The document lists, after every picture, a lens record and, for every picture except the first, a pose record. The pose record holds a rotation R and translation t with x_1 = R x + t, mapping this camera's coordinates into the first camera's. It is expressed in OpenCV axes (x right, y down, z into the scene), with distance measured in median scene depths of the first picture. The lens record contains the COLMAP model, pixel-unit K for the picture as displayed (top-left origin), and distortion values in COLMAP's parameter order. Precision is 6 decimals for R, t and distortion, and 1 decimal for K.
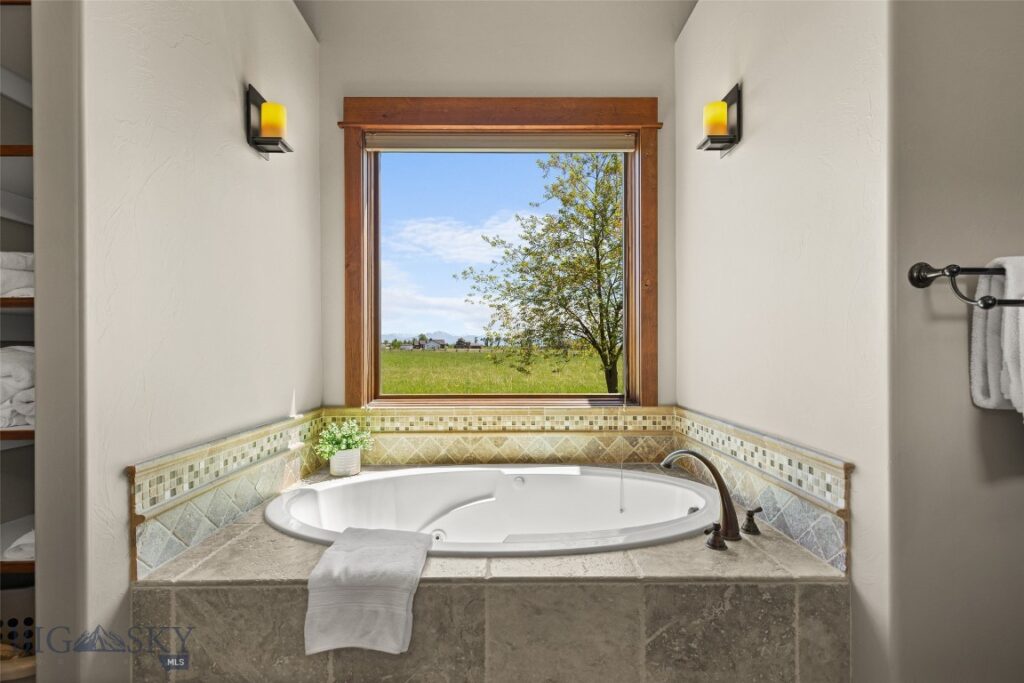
lens RADIAL K [[462.6, 0, 512.4], [0, 462.6, 348.3], [0, 0, 1]] dist [0.005158, -0.000190]
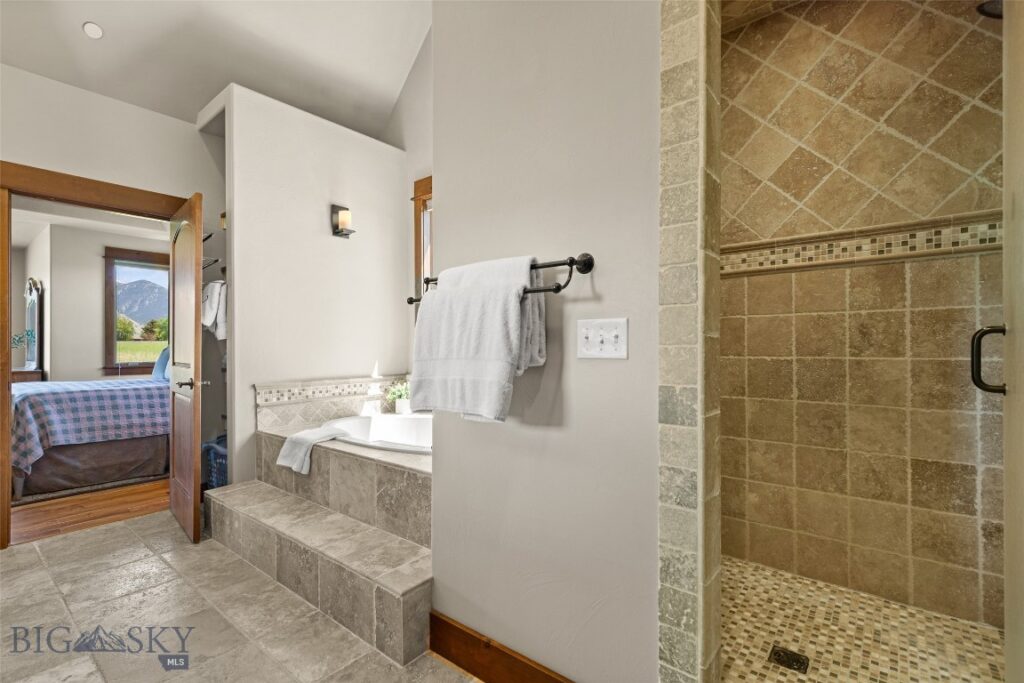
lens RADIAL K [[462.6, 0, 508.8], [0, 462.6, 343.3], [0, 0, 1]] dist [0.005158, -0.000190]
pose [[0.770371, -0.008692, -0.637537, 1.737257], [0.009154, 0.999955, -0.002571, 0.047908], [0.637530, -0.003856, 0.770416, -0.059358]]
